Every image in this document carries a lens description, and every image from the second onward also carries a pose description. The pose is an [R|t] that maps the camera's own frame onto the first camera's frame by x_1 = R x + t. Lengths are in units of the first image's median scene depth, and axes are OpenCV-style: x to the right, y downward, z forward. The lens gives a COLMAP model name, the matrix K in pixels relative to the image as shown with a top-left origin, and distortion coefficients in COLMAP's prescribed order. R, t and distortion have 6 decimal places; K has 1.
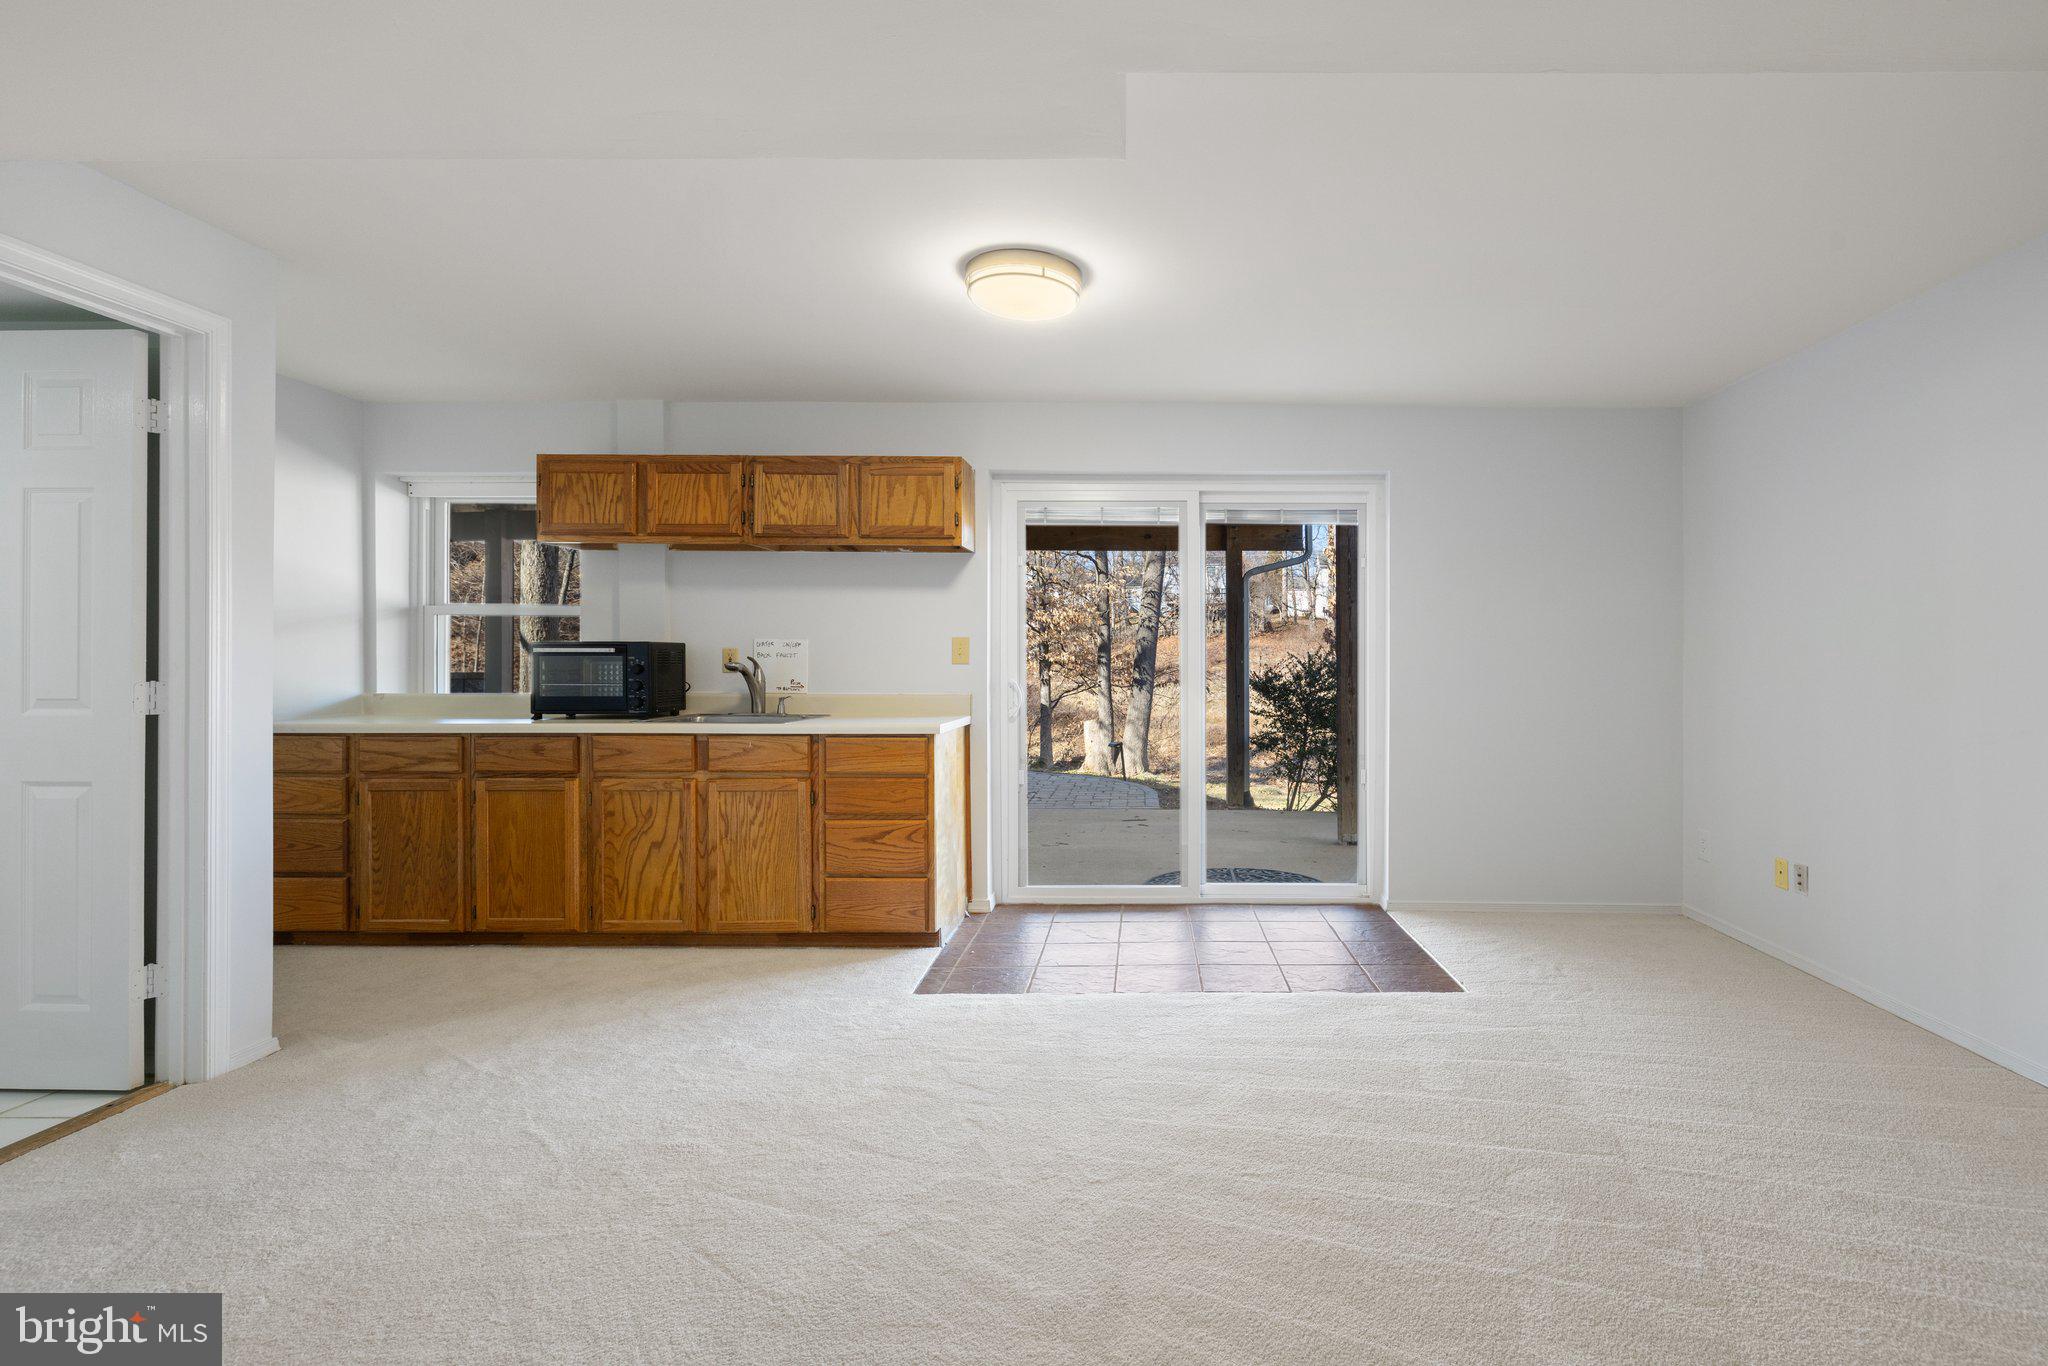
lens RADIAL K [[951.4, 0, 1127.8], [0, 951.4, 644.0], [0, 0, 1]] dist [0.000132, 0.000208]
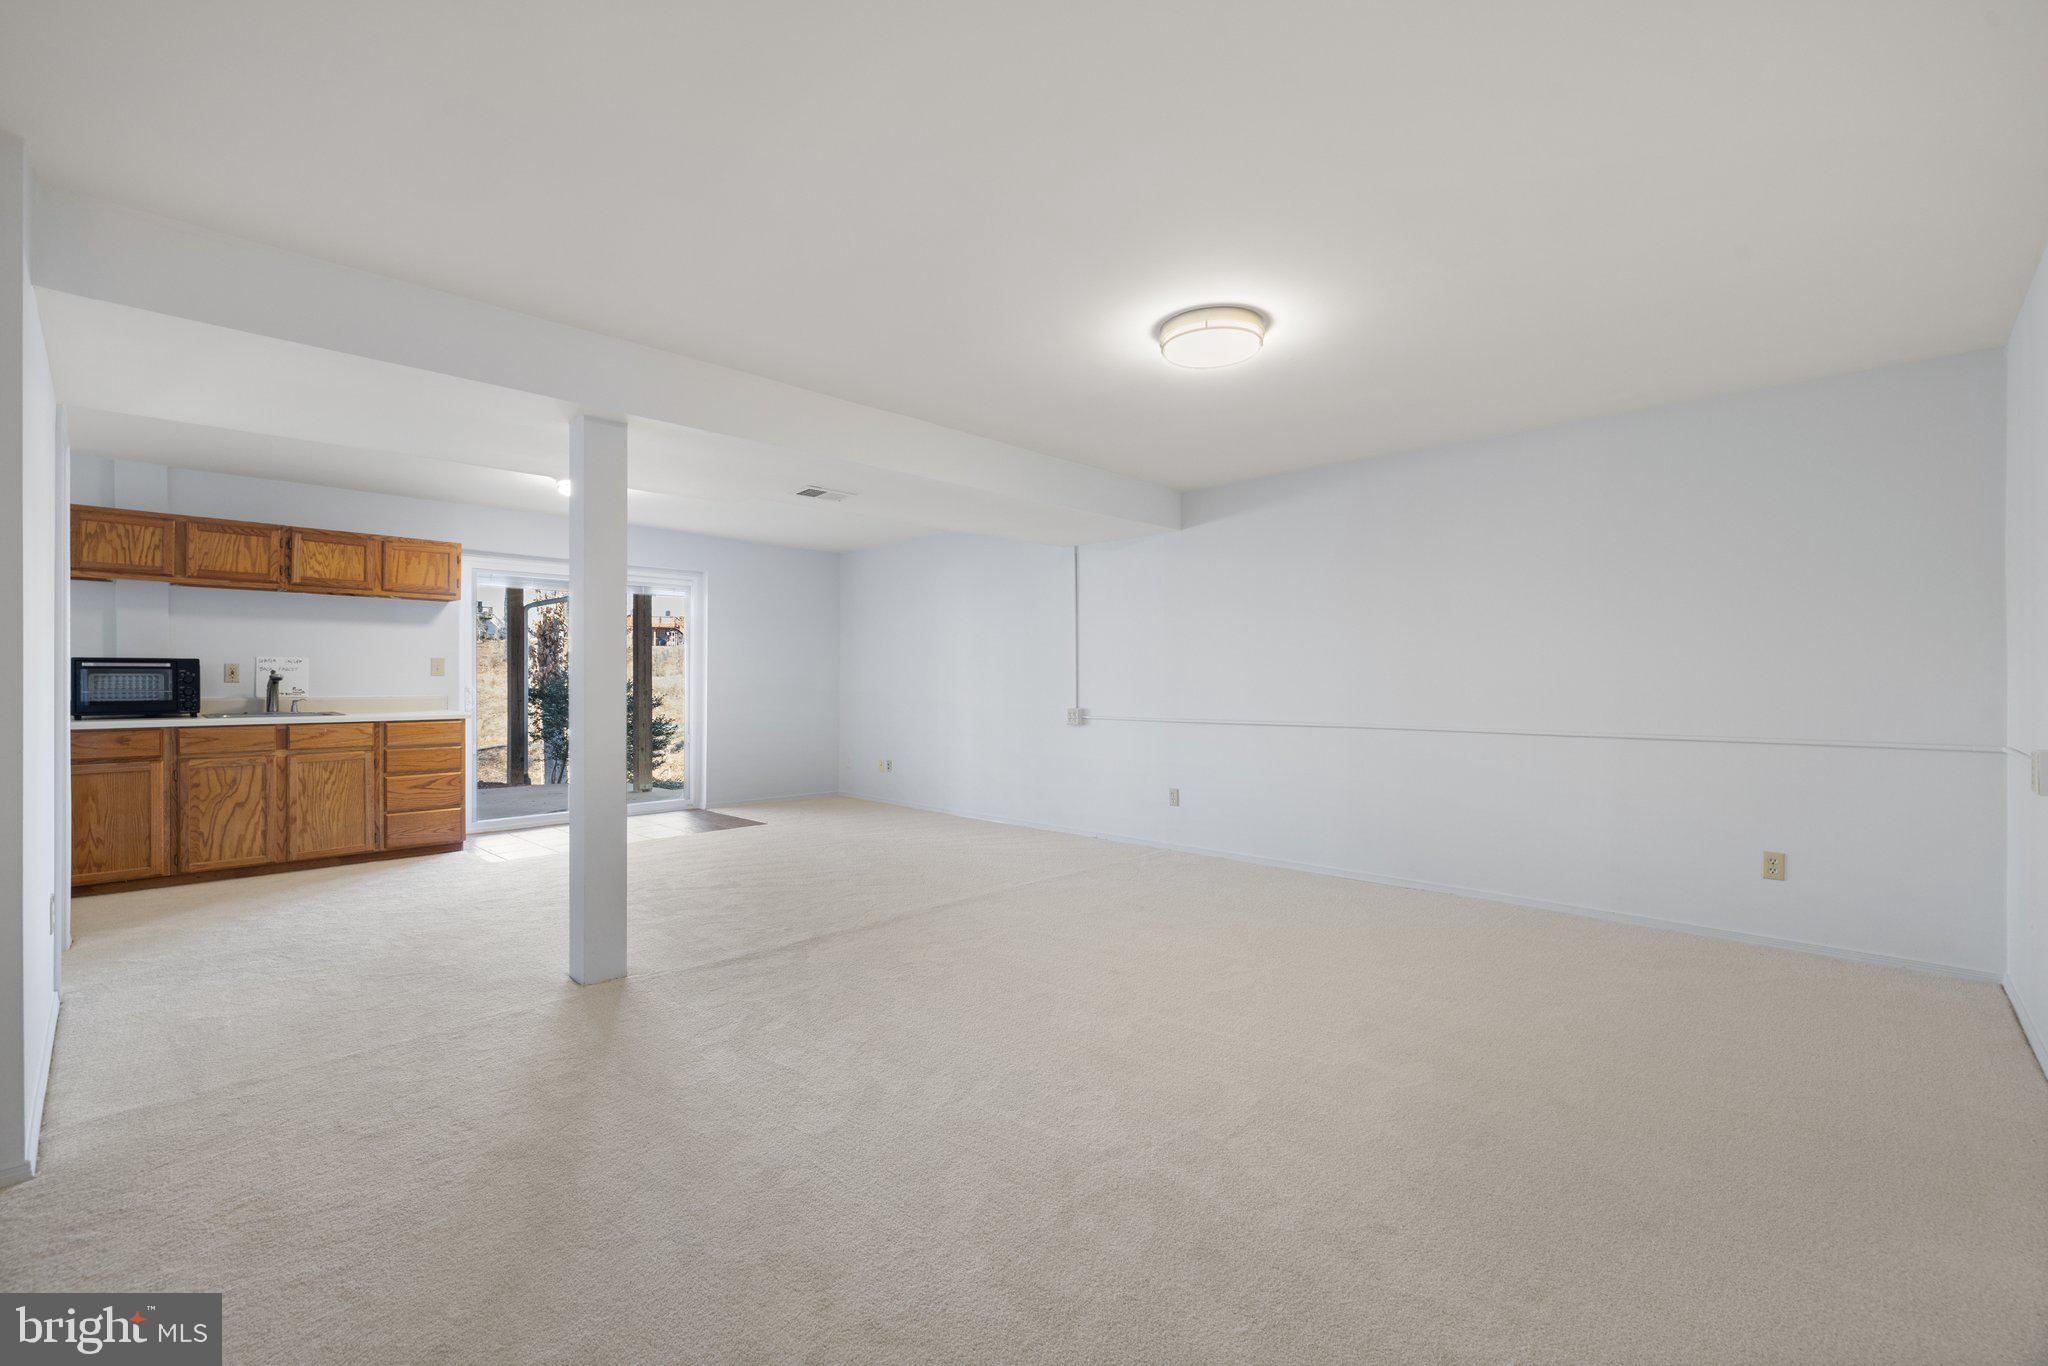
lens RADIAL K [[887.2, 0, 1011.0], [0, 887.2, 659.3], [0, 0, 1]] dist [0.000395, 0.000552]
pose [[0.694185, 0.013732, 0.719666, -0.633091], [-0.015640, 0.999870, -0.003992, -0.015241], [-0.719627, -0.008484, 0.694309, -0.705600]]
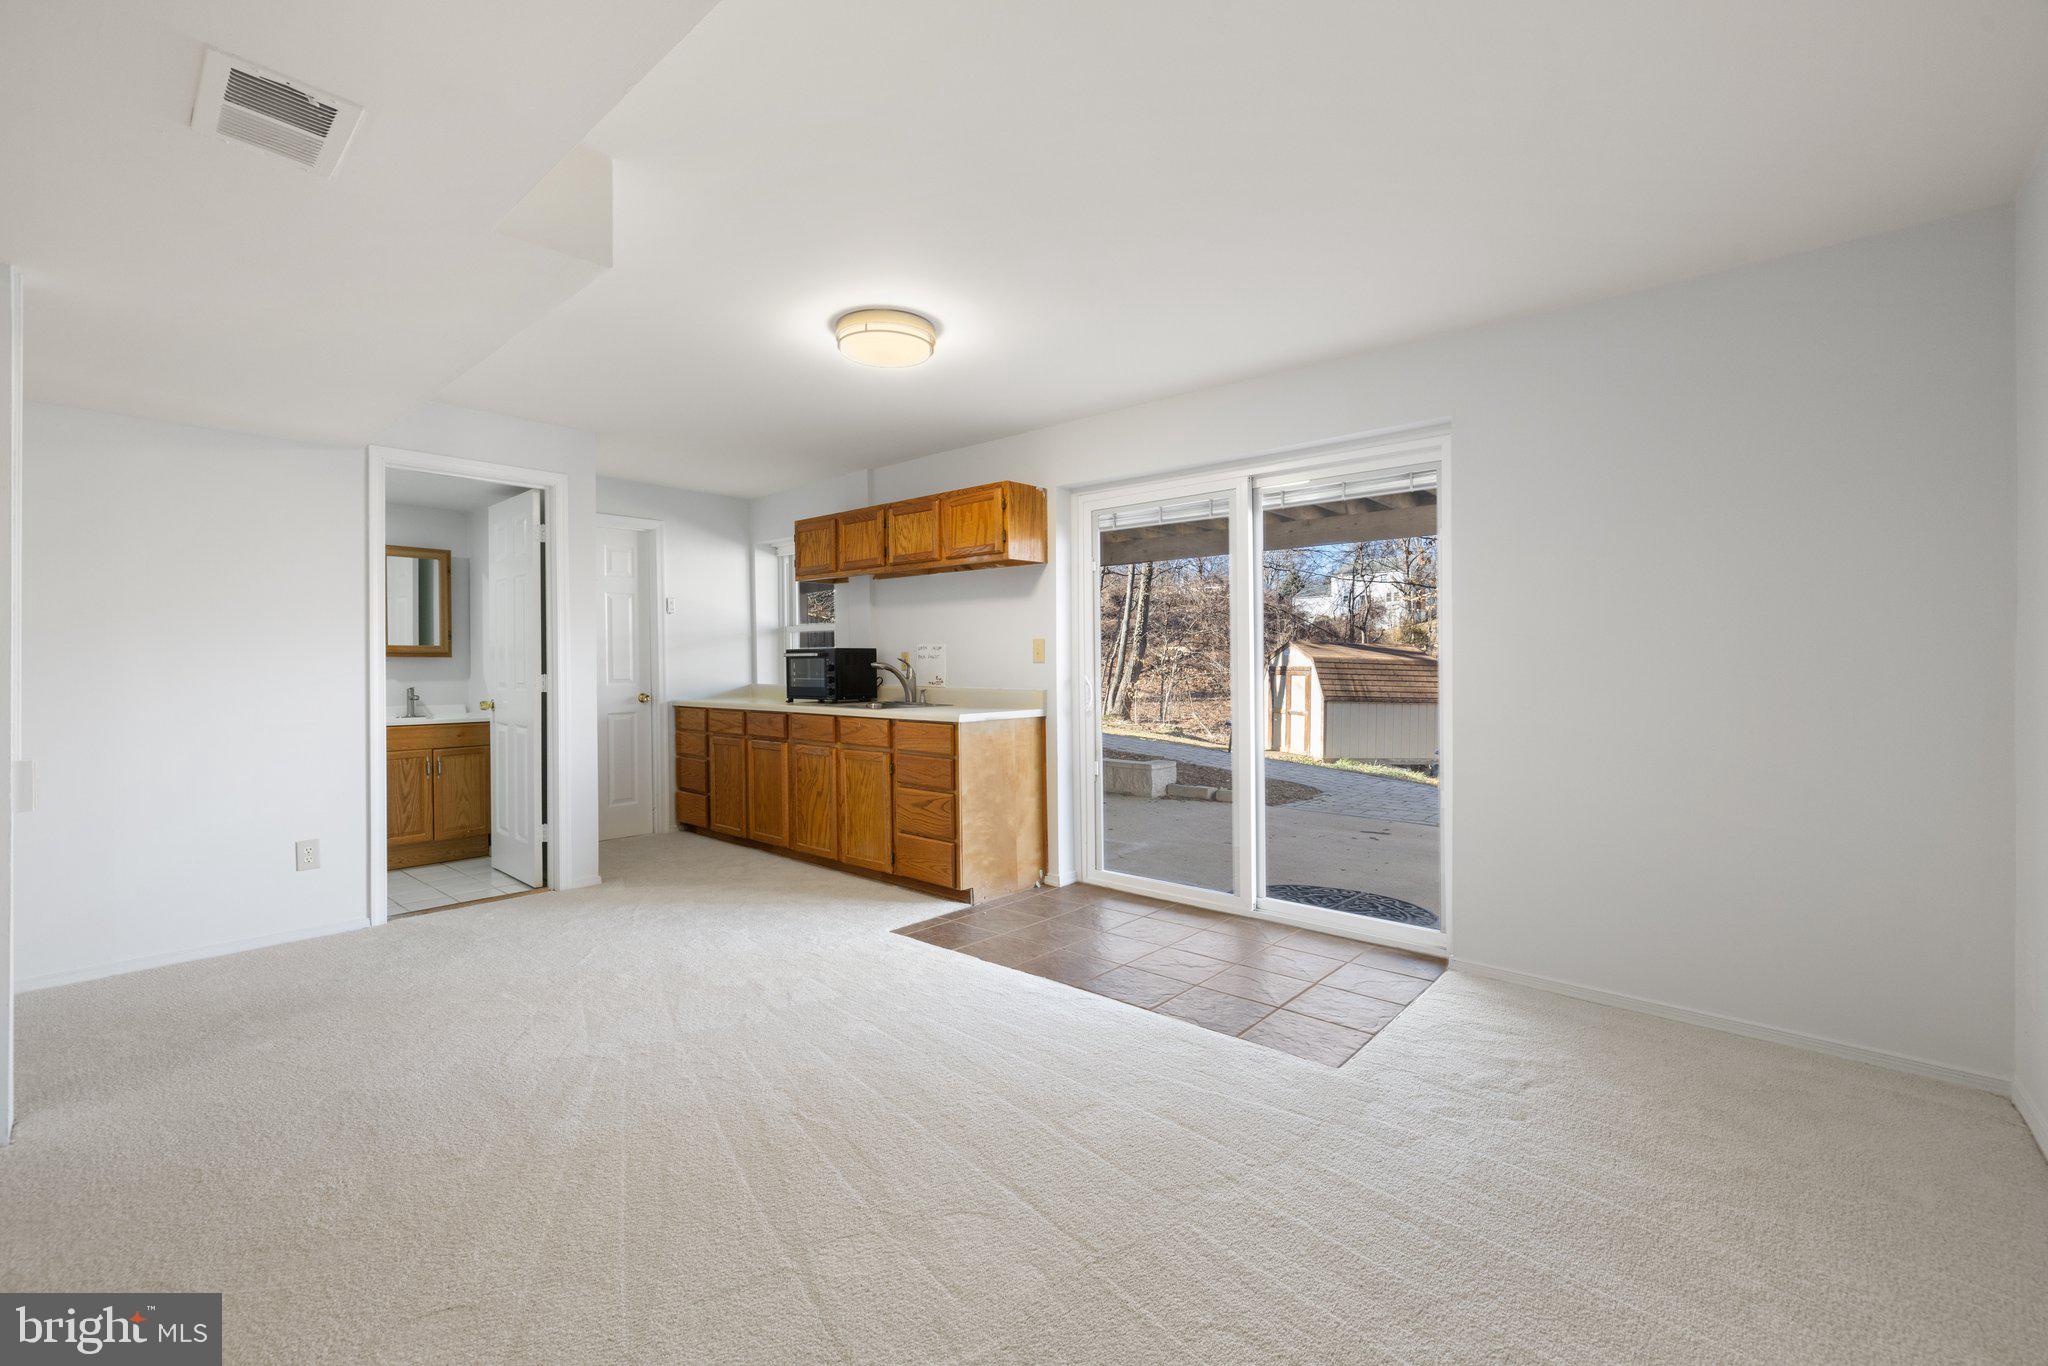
lens RADIAL K [[887.2, 0, 996.9], [0, 887.2, 651.9], [0, 0, 1]] dist [0.000395, 0.000552]
pose [[0.730938, -0.014394, -0.682292, 0.567230], [0.018493, 0.999828, -0.001281, 0.009680], [0.682193, -0.011681, 0.731078, 0.223854]]
